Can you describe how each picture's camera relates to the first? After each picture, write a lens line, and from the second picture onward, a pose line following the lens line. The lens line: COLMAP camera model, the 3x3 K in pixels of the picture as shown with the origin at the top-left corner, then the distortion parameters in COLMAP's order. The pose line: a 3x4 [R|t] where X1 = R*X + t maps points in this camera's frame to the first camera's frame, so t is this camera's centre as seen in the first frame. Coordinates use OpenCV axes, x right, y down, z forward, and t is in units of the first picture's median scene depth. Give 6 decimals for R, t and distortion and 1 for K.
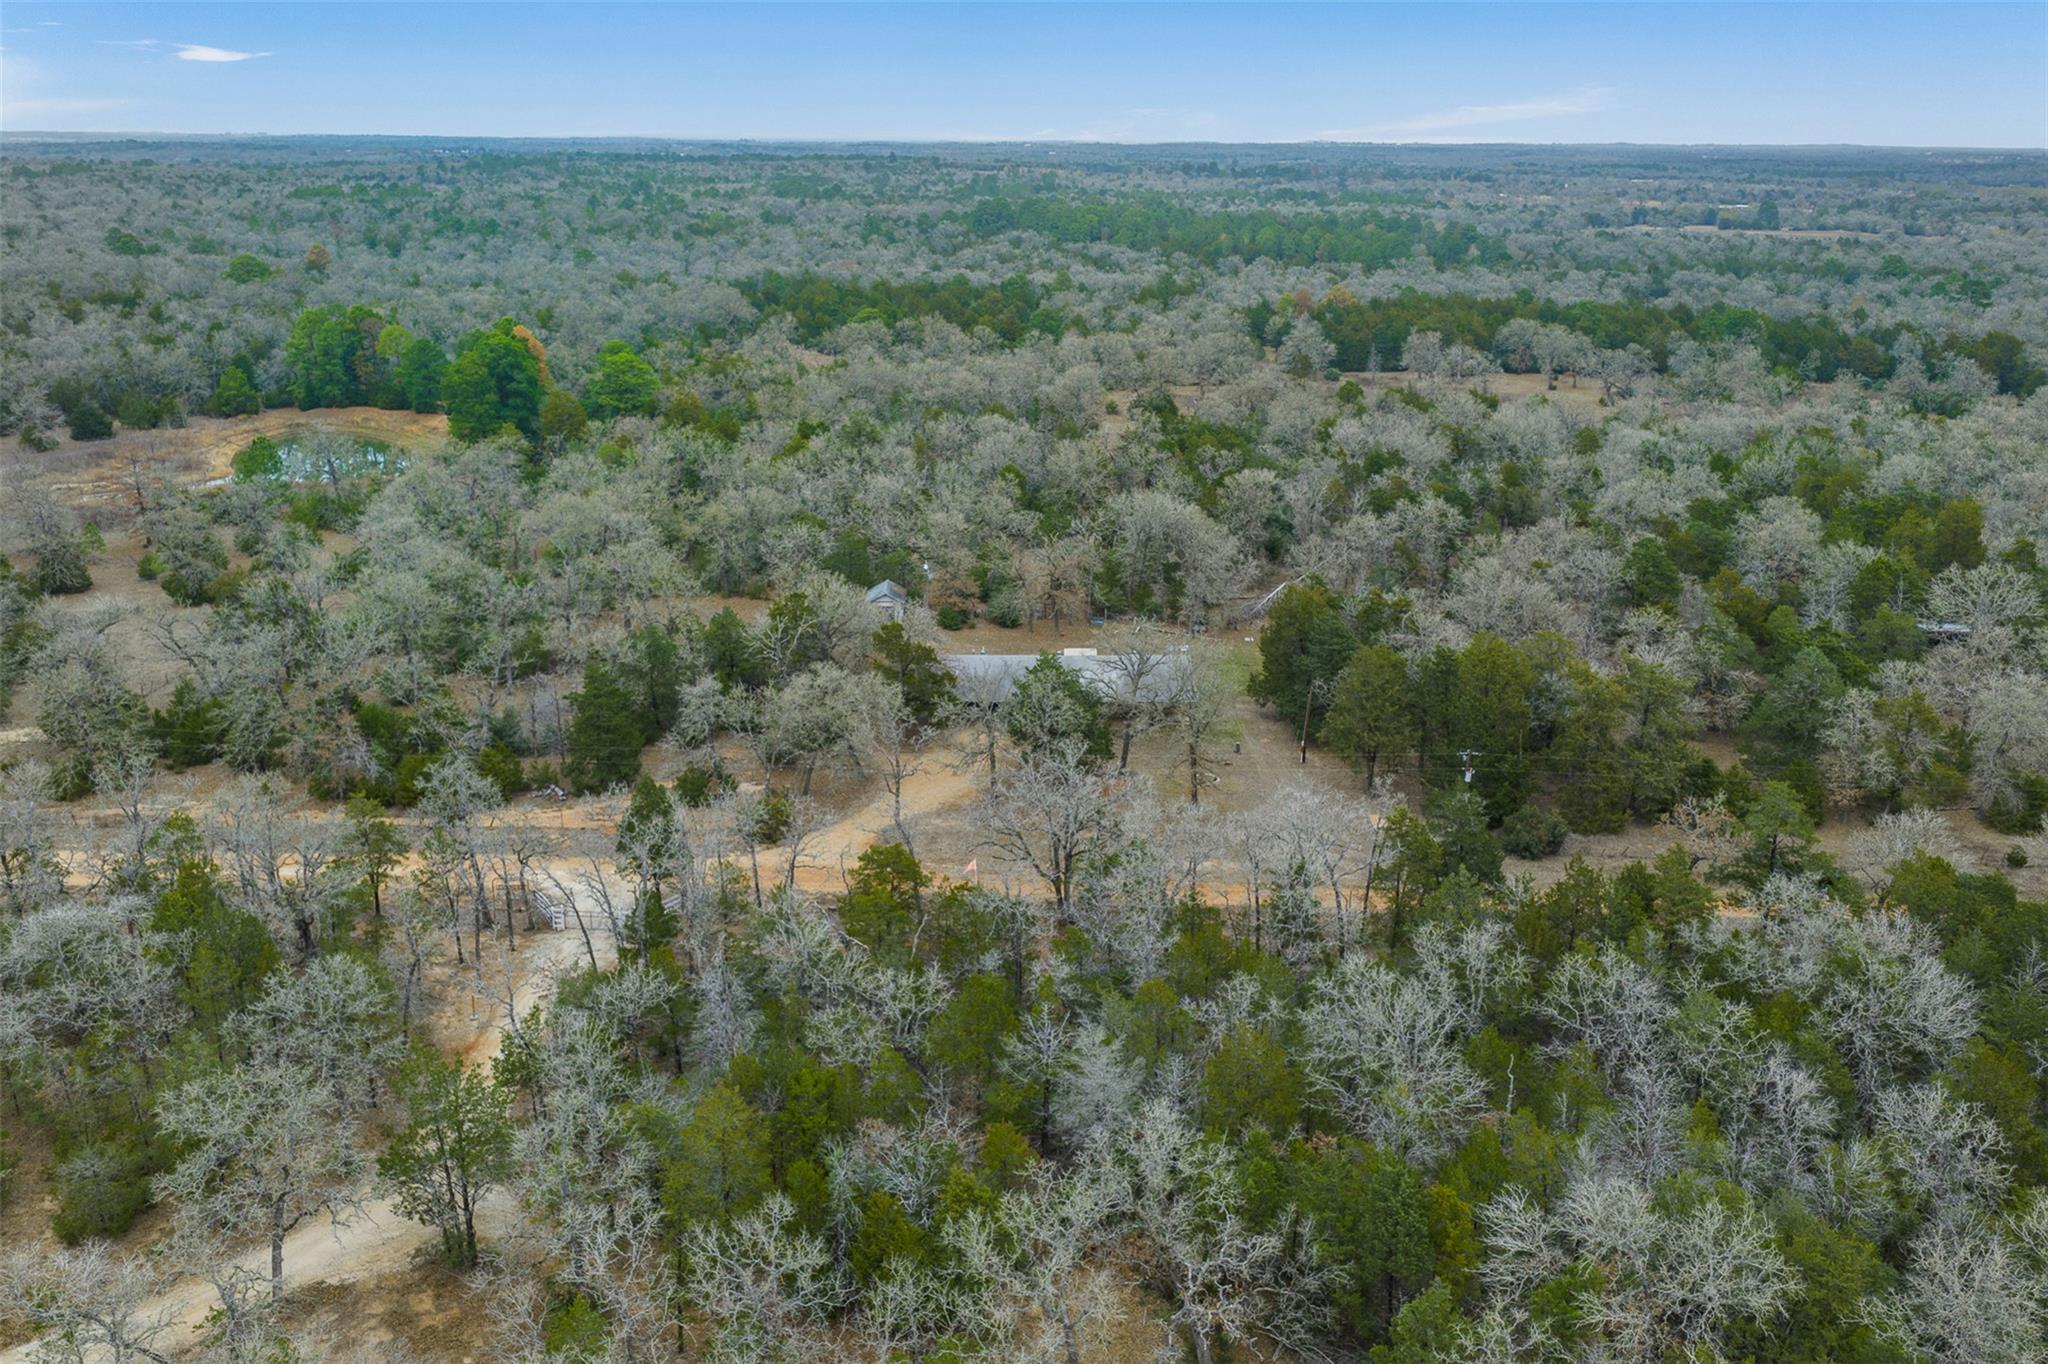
lens RADIAL K [[1732.2, 0, 1024.0], [0, 1732.2, 682.0], [0, 0, 1]] dist [0.027215, -0.038760]
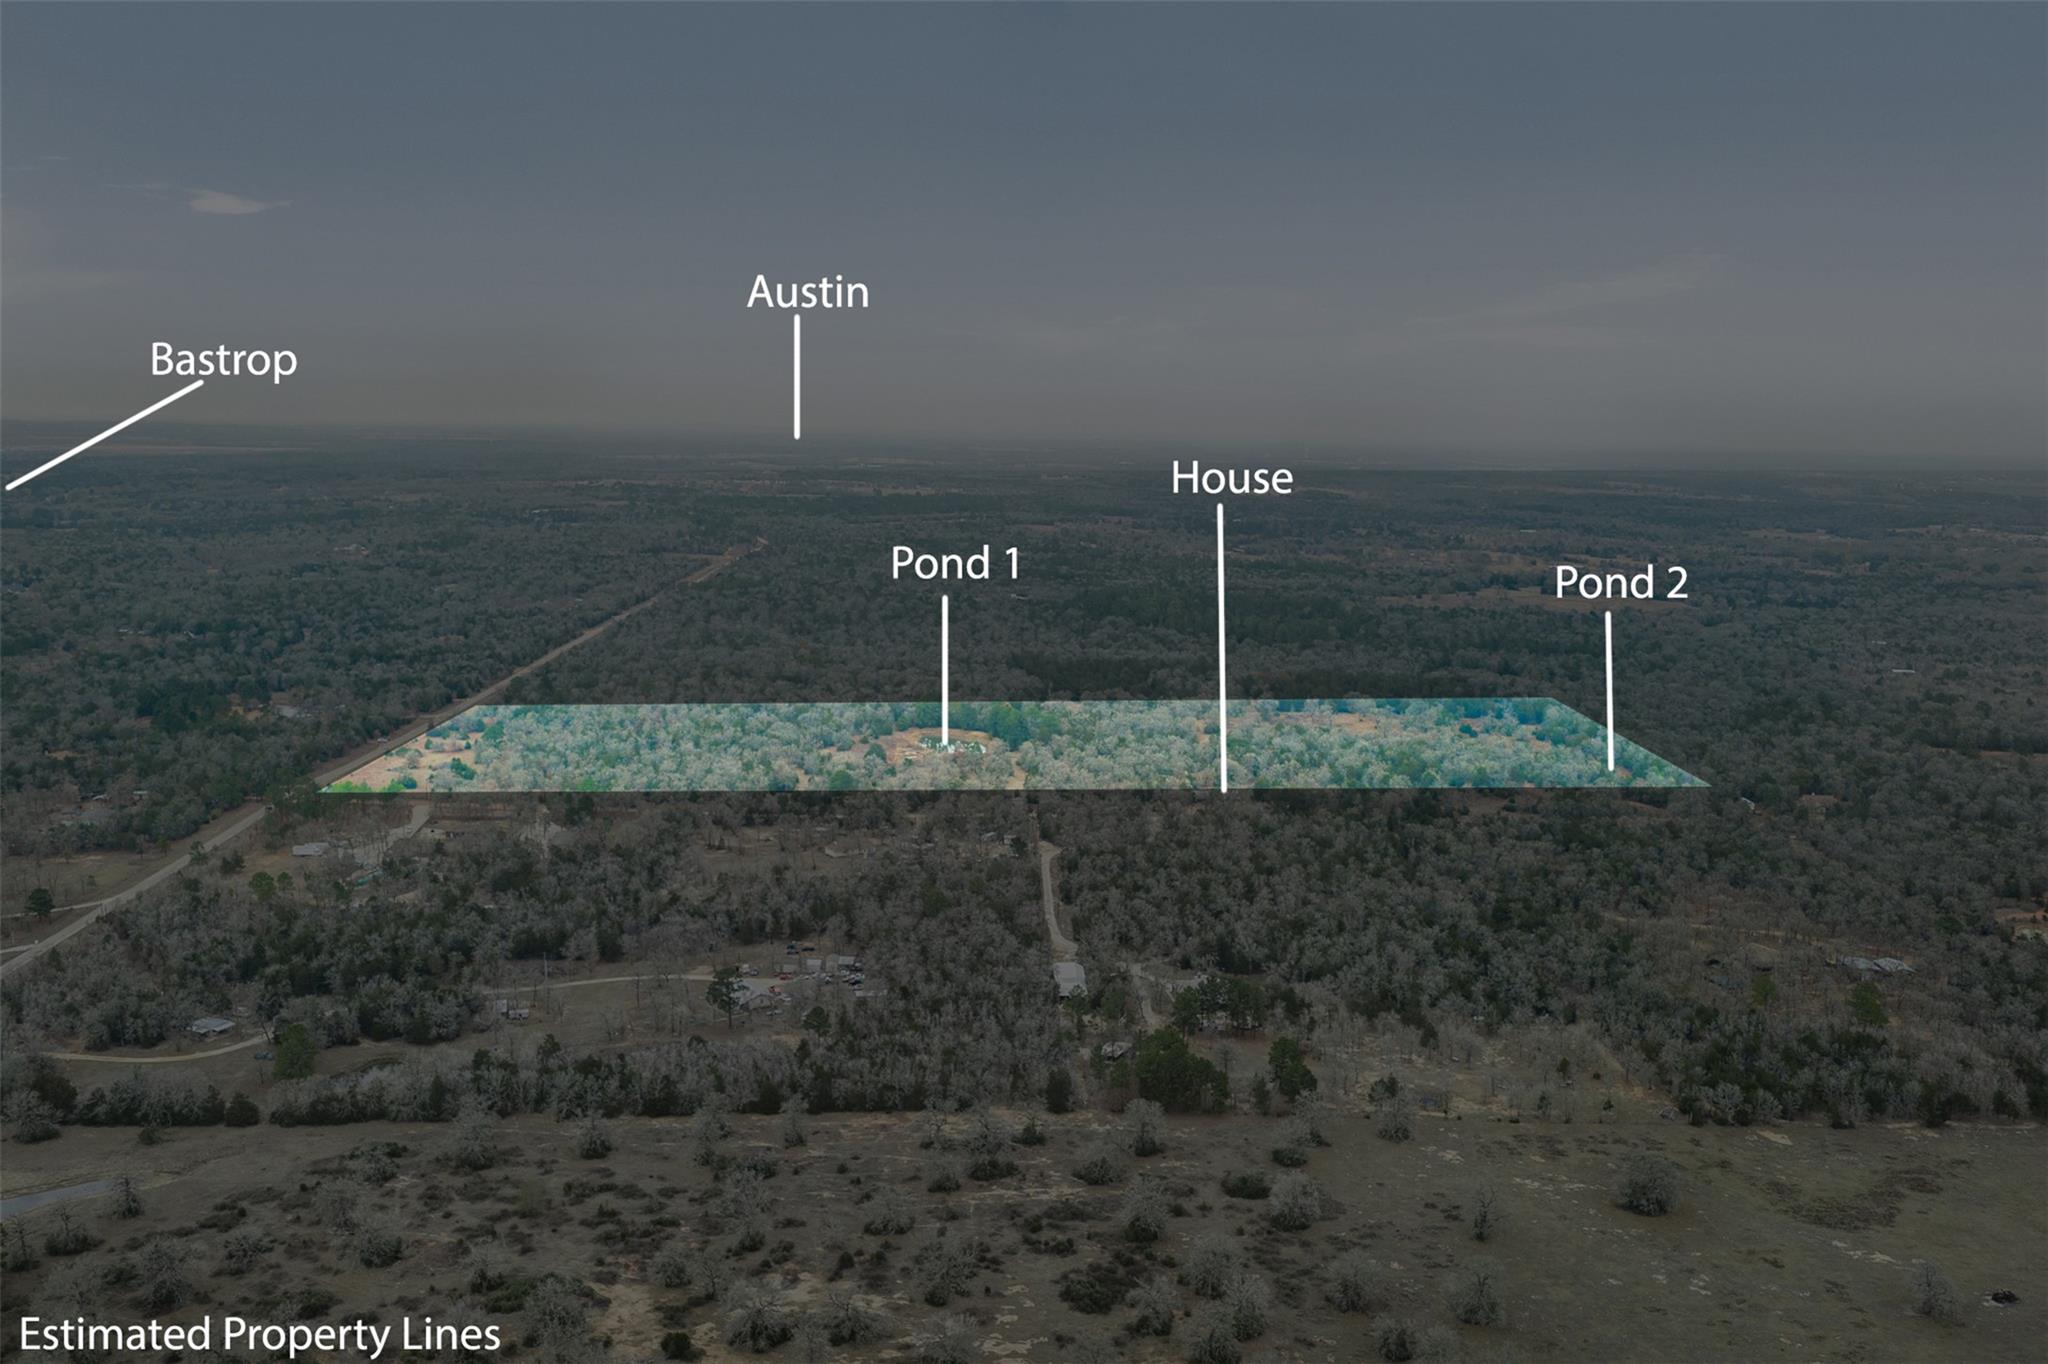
lens RADIAL K [[1732.2, 0, 1024.0], [0, 1732.2, 682.0], [0, 0, 1]] dist [0.027215, -0.038760]
pose [[0.999926, 0.008081, 0.009143, -0.345933], [-0.006564, 0.987844, -0.155312, 0.276118], [-0.010287, 0.155240, 0.987823, -2.408399]]
